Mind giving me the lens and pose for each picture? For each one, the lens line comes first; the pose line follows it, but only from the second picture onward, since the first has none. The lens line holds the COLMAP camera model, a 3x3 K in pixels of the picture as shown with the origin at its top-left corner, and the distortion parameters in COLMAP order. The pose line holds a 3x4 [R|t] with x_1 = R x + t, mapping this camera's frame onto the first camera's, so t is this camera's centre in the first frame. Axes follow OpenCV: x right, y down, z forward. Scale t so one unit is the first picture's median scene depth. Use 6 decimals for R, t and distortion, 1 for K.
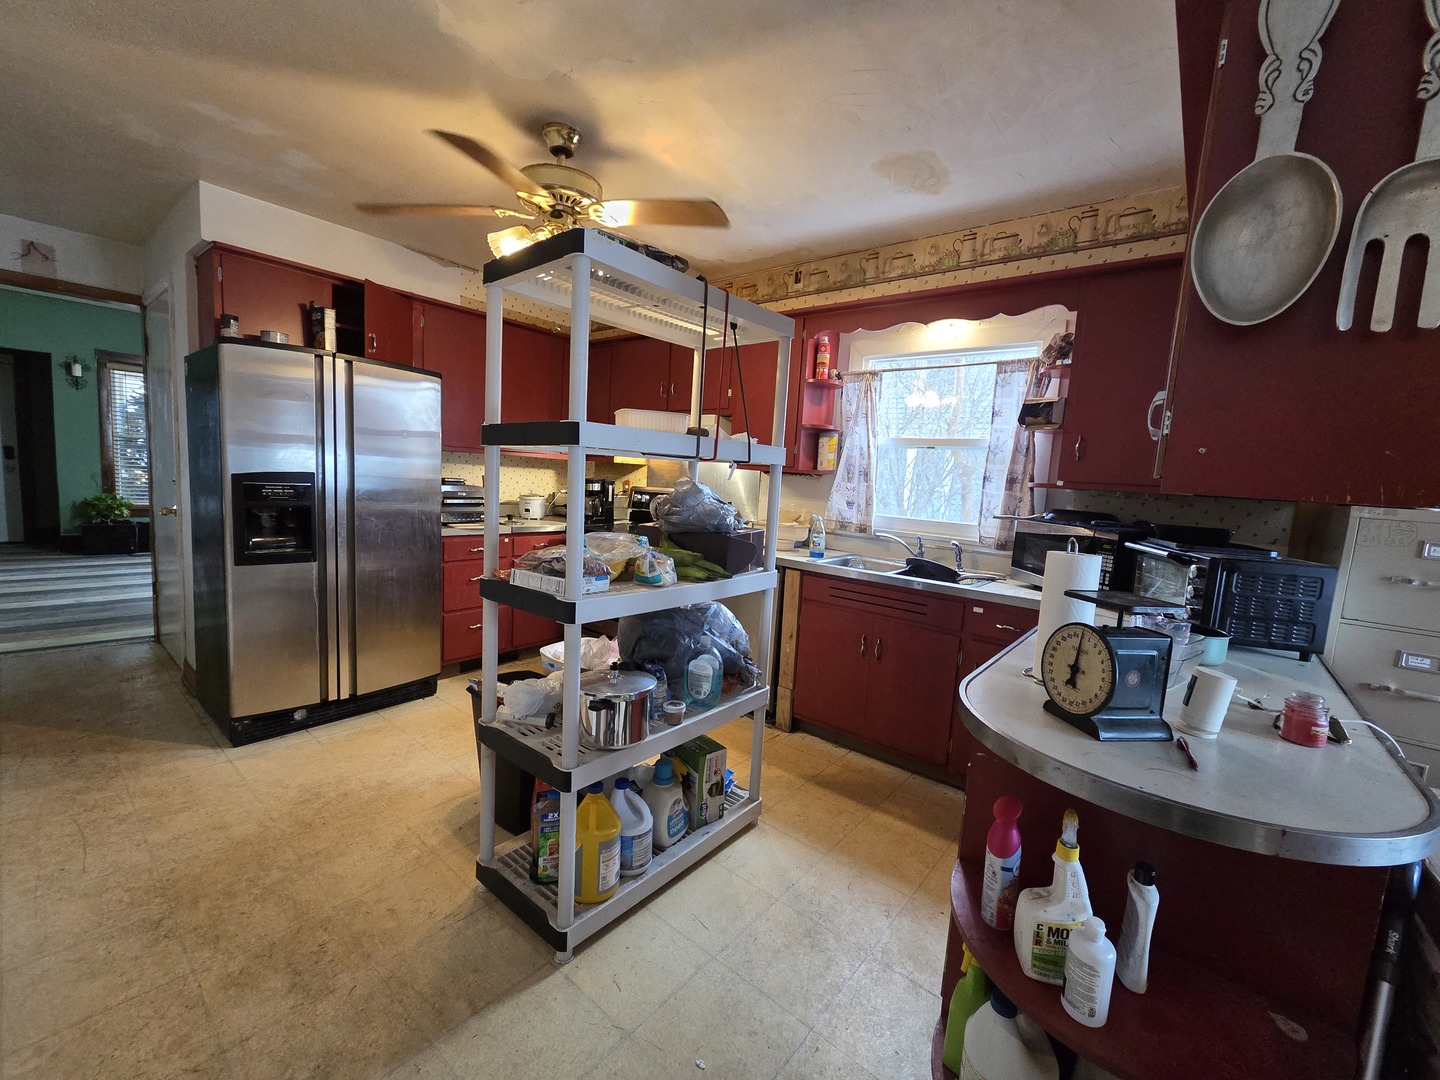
lens RADIAL K [[588.5, 0, 718.5], [0, 588.5, 538.7], [0, 0, 1]] dist [0.000017, 0.000479]
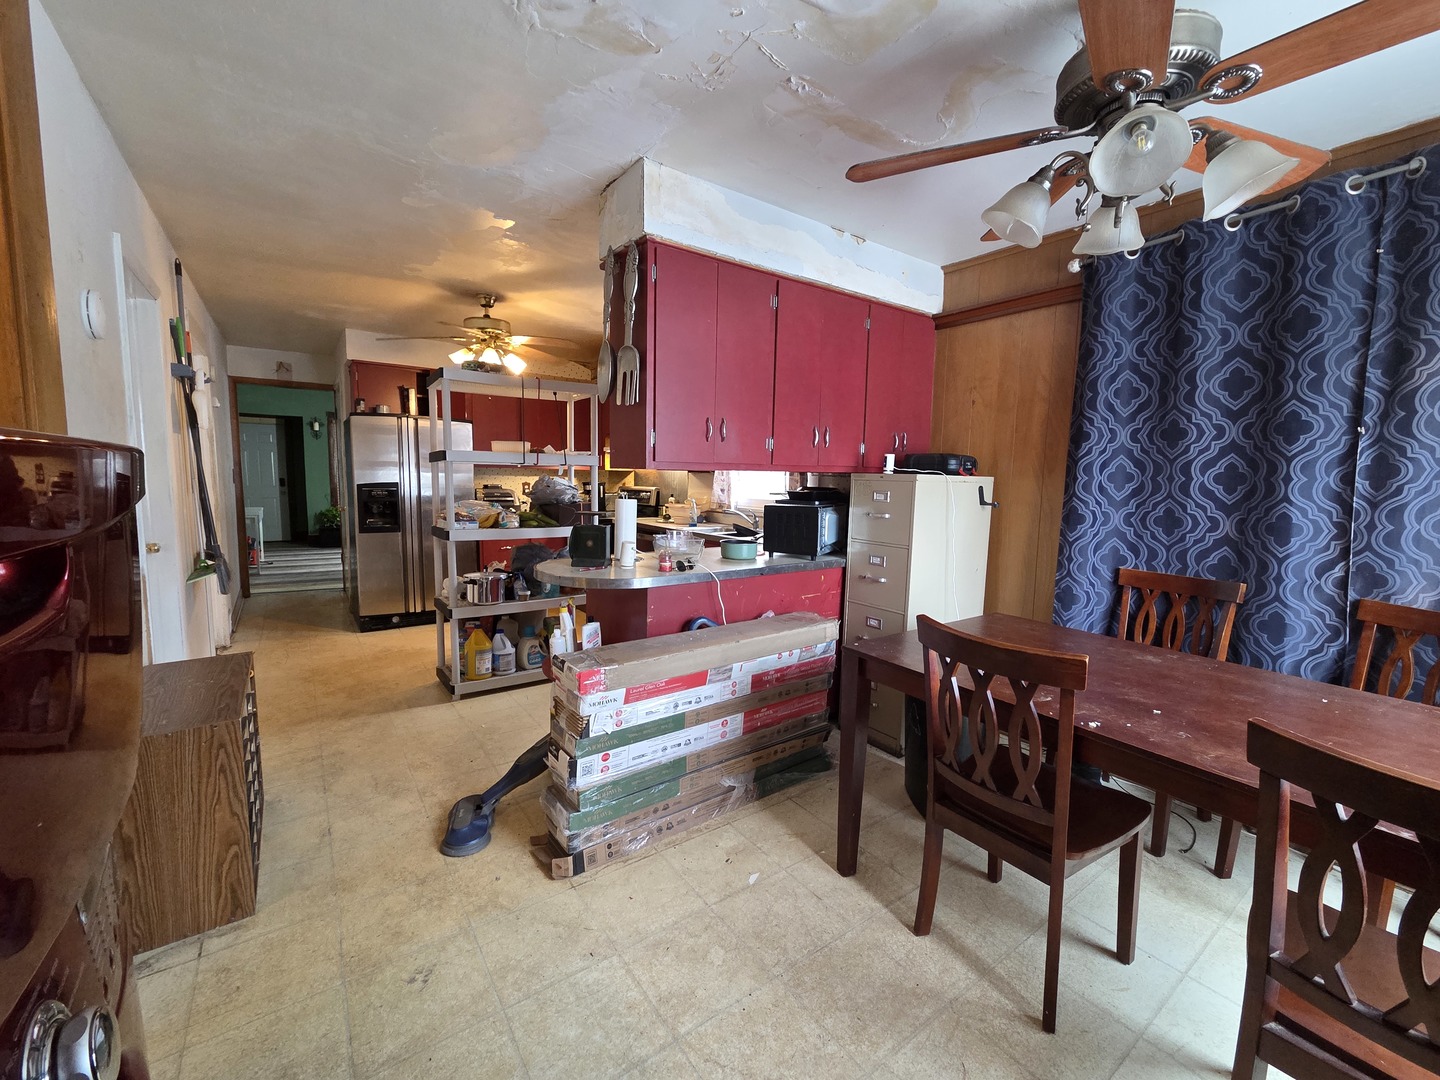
lens RADIAL K [[588.5, 0, 721.1], [0, 588.5, 538.2], [0, 0, 1]] dist [0.000017, 0.000479]
pose [[0.967777, -0.018085, -0.251158, 0.733351], [0.014629, 0.999771, -0.015620, 0.102703], [0.251383, 0.011442, 0.967820, -0.503356]]
